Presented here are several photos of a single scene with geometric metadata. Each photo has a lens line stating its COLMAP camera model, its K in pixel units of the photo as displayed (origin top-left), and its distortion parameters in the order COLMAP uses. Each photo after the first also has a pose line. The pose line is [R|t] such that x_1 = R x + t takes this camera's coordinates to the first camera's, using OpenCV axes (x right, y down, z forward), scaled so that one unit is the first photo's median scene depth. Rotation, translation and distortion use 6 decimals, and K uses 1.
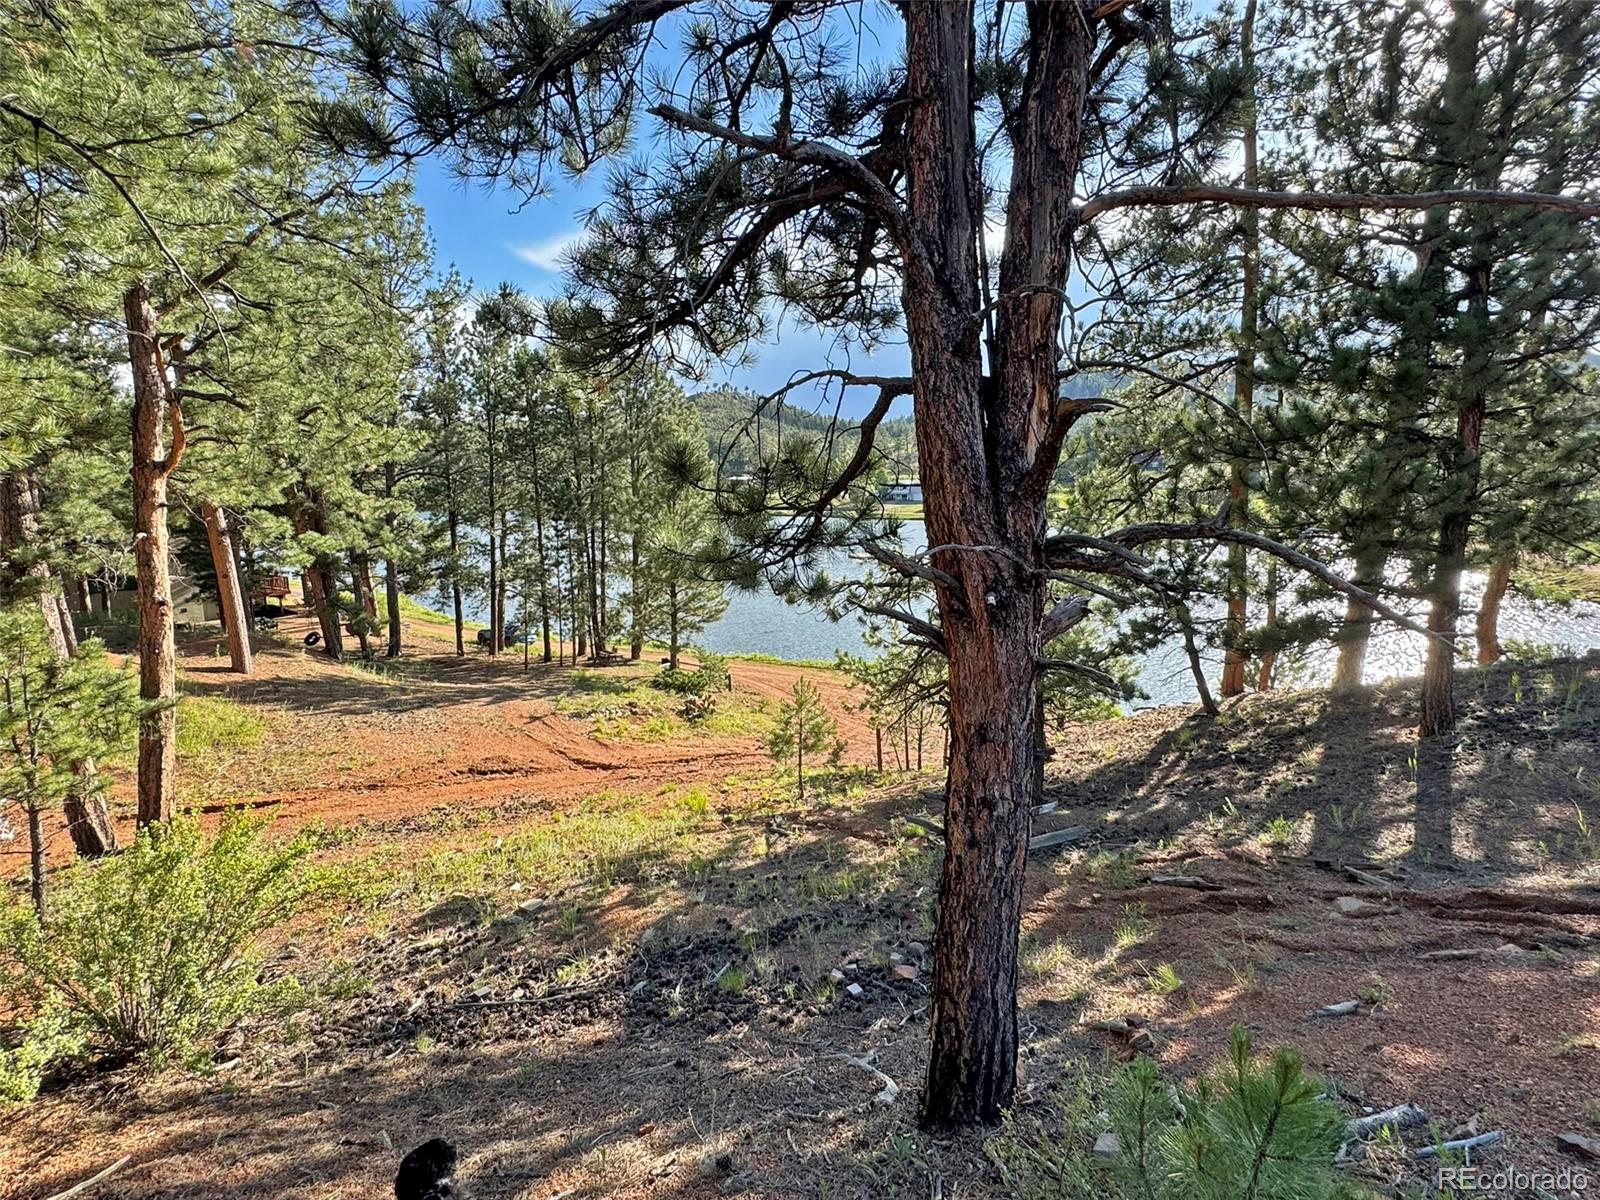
lens RADIAL K [[786.4, 0, 800.0], [0, 786.4, 600.0], [0, 0, 1]] dist [-0.001286, -0.000053]
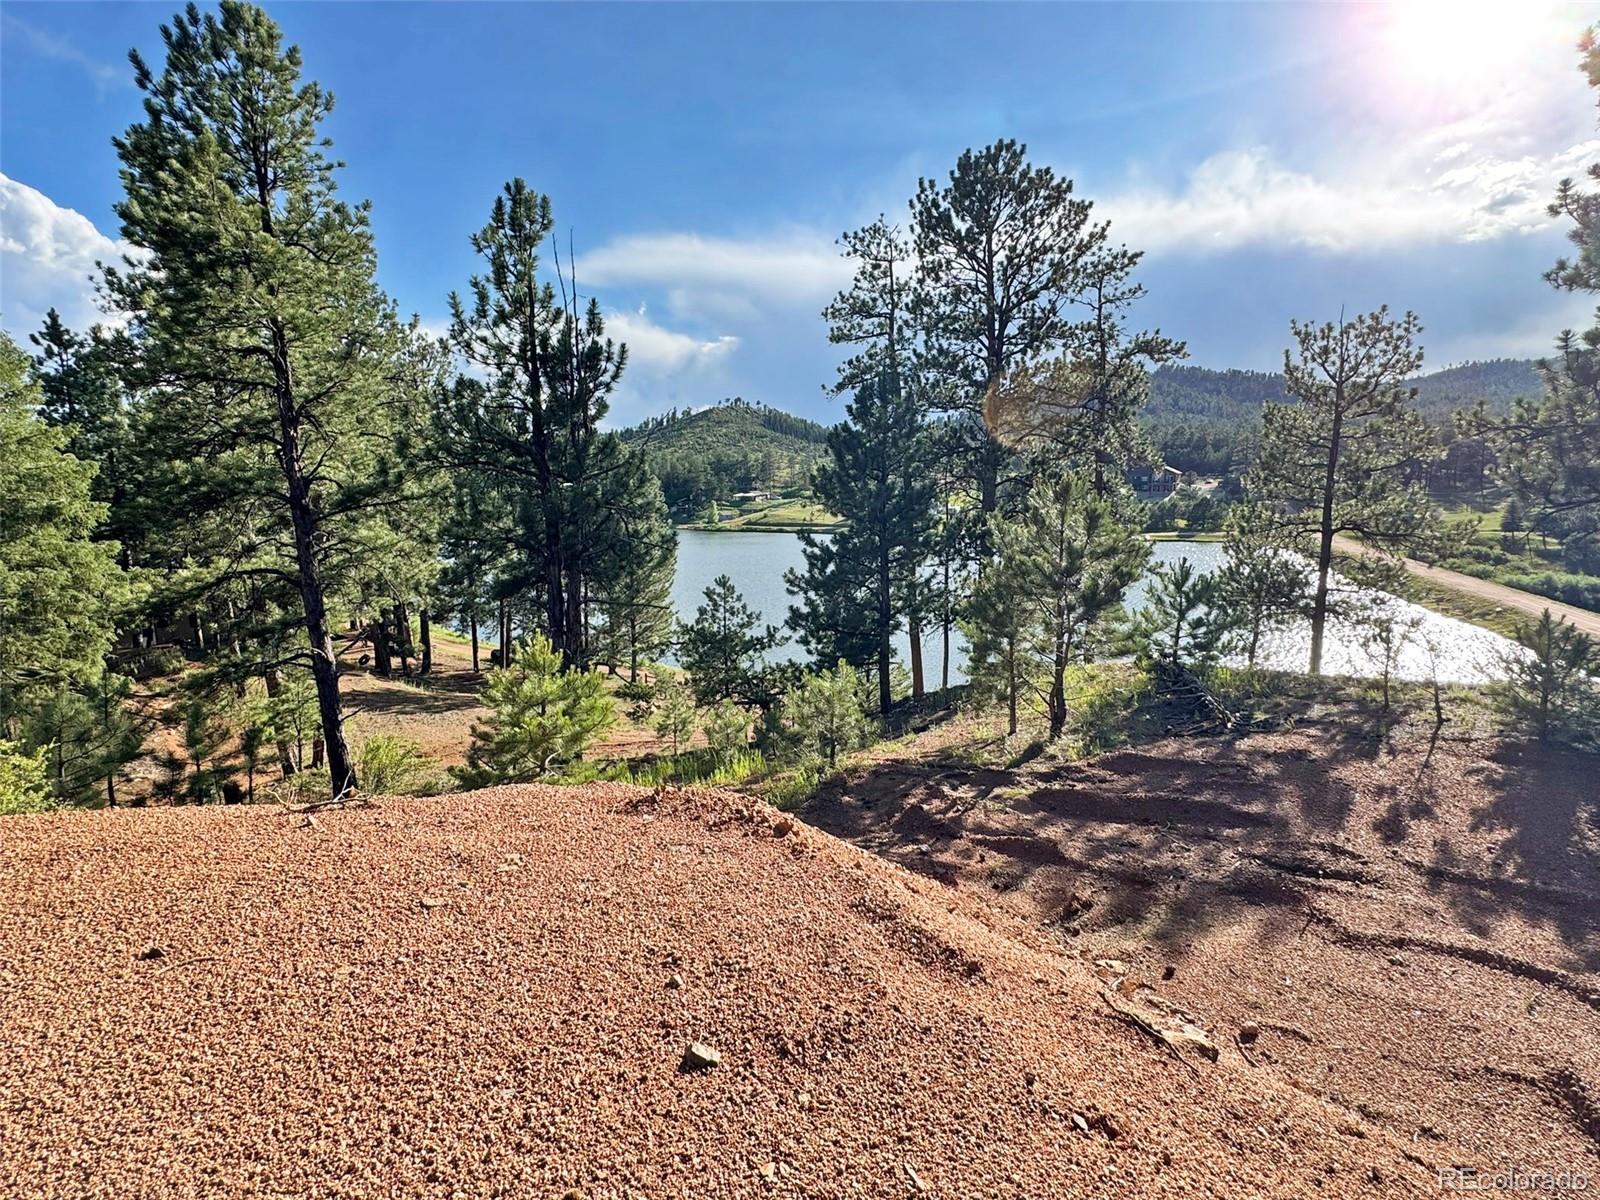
lens RADIAL K [[789.6, 0, 808.5], [0, 789.6, 589.5], [0, 0, 1]] dist [-0.001367, -0.000619]
pose [[0.999896, -0.003765, -0.013919, 0.161021], [0.003463, 0.999759, -0.021683, -0.041130], [0.013997, 0.021633, 0.999668, -0.354027]]
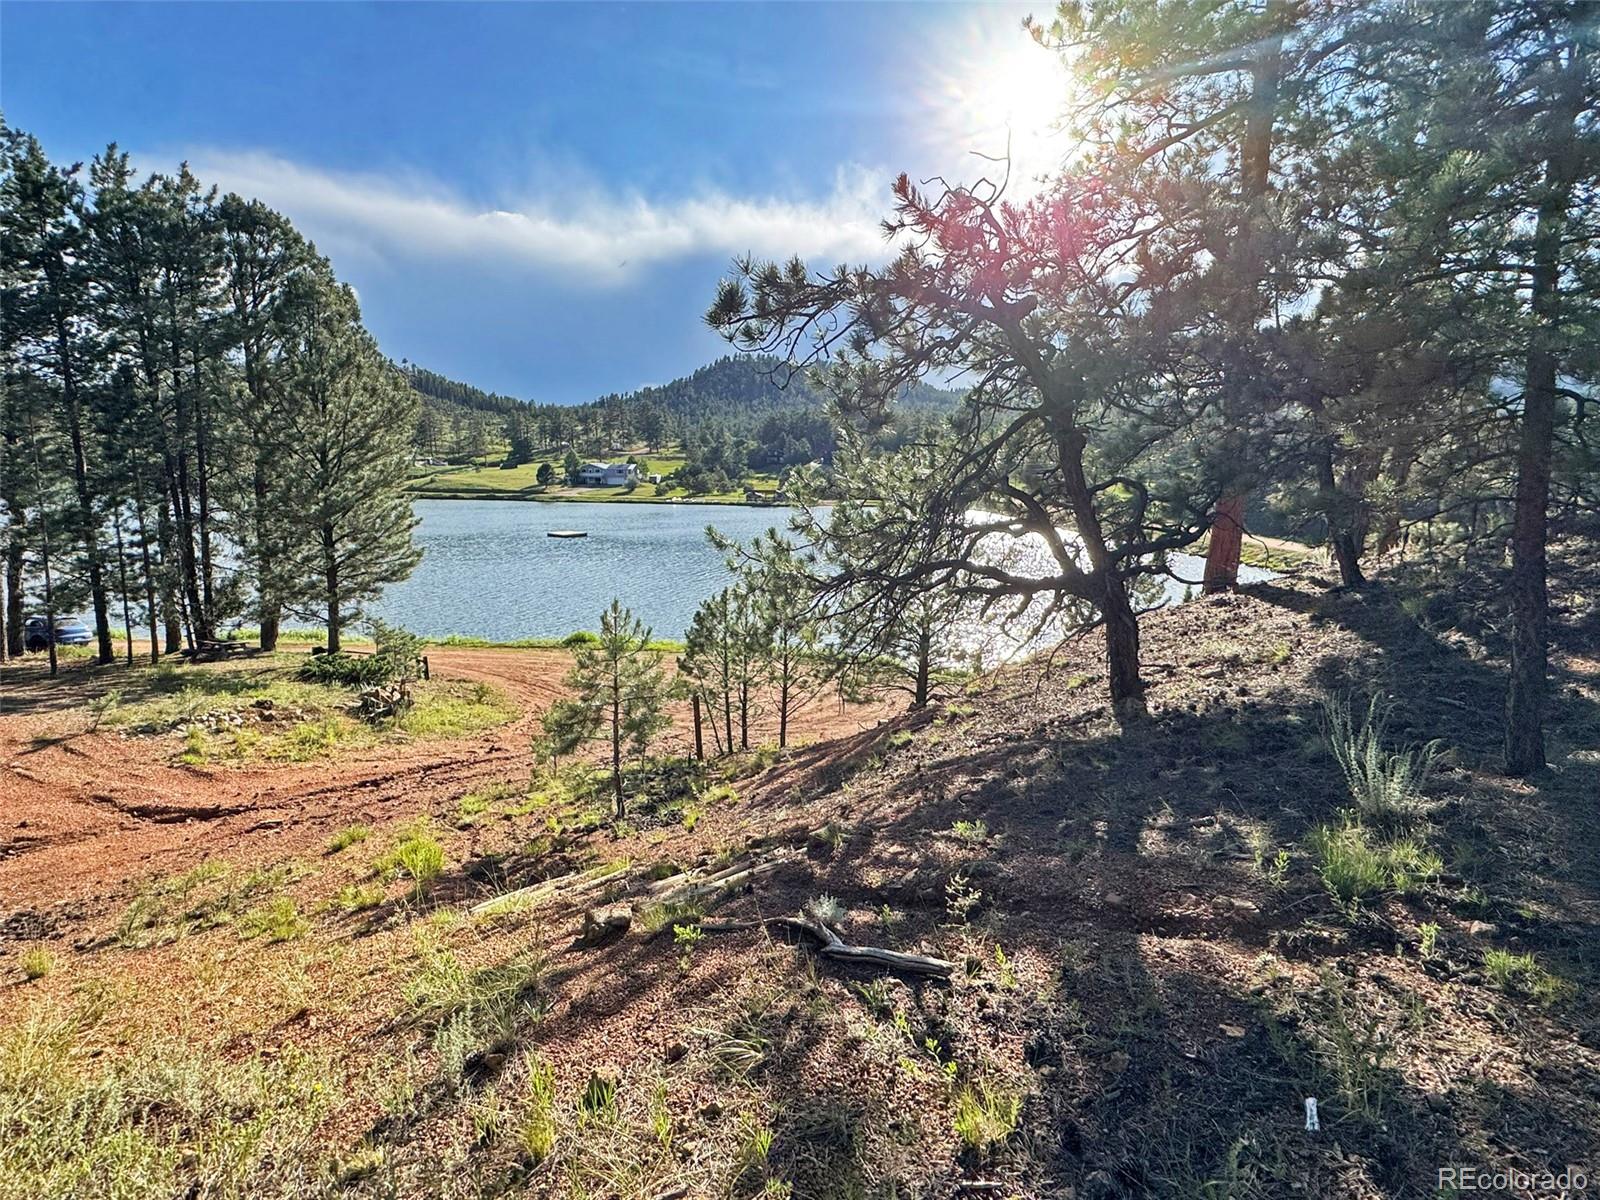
lens RADIAL K [[789.6, 0, 808.5], [0, 789.6, 589.5], [0, 0, 1]] dist [-0.001367, -0.000619]
pose [[0.922170, -0.043576, 0.384322, -0.044934], [0.044709, 0.998982, 0.005991, 0.048208], [-0.384192, 0.011658, 0.923180, 0.223352]]
